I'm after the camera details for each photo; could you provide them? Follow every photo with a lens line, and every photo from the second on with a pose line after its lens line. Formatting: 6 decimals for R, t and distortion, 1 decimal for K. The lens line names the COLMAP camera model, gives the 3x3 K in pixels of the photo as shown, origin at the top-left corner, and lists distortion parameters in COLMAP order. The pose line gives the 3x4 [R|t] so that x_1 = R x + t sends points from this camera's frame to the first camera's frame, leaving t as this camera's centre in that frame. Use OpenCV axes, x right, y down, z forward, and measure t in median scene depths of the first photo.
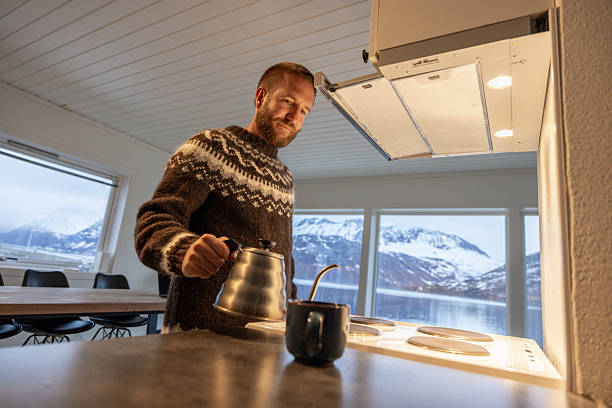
lens RADIAL K [[352.9, 0, 308.5], [0, 352.9, 204.2], [0, 0, 1]] dist [0.007026, -0.002030]
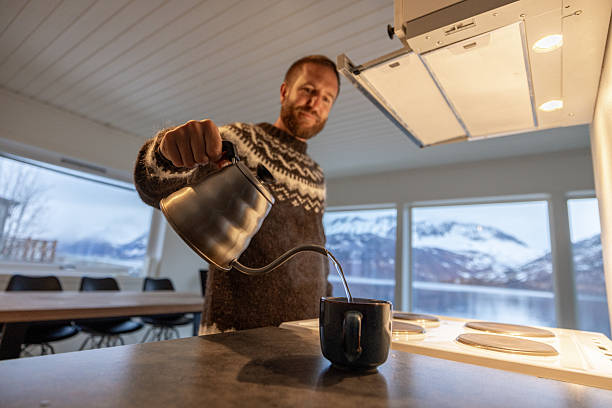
lens RADIAL K [[339.8, 0, 306.1], [0, 339.8, 201.8], [0, 0, 1]] dist [0.005350, 0.002293]
pose [[0.993474, -0.057576, -0.098457, 0.001742], [0.056770, 0.998327, -0.010969, 0.015503], [0.098924, 0.005308, 0.995081, 0.058657]]
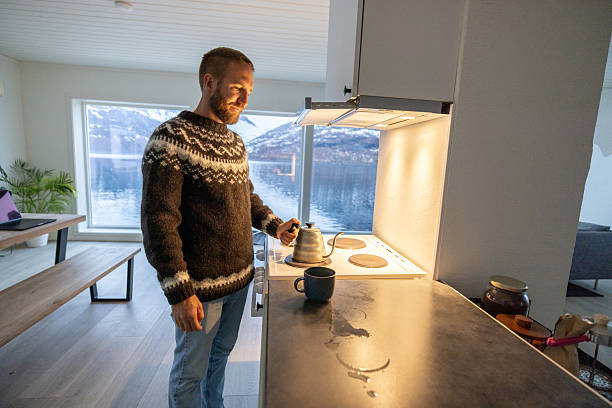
lens RADIAL K [[312.9, 0, 303.3], [0, 312.9, 202.6], [0, 0, 1]] dist [-0.000689, 0.004282]
pose [[0.816240, -0.140365, 0.560402, -0.437968], [-0.082153, 0.931975, 0.353092, -0.279993], [-0.571842, -0.334246, 0.749184, -0.025754]]
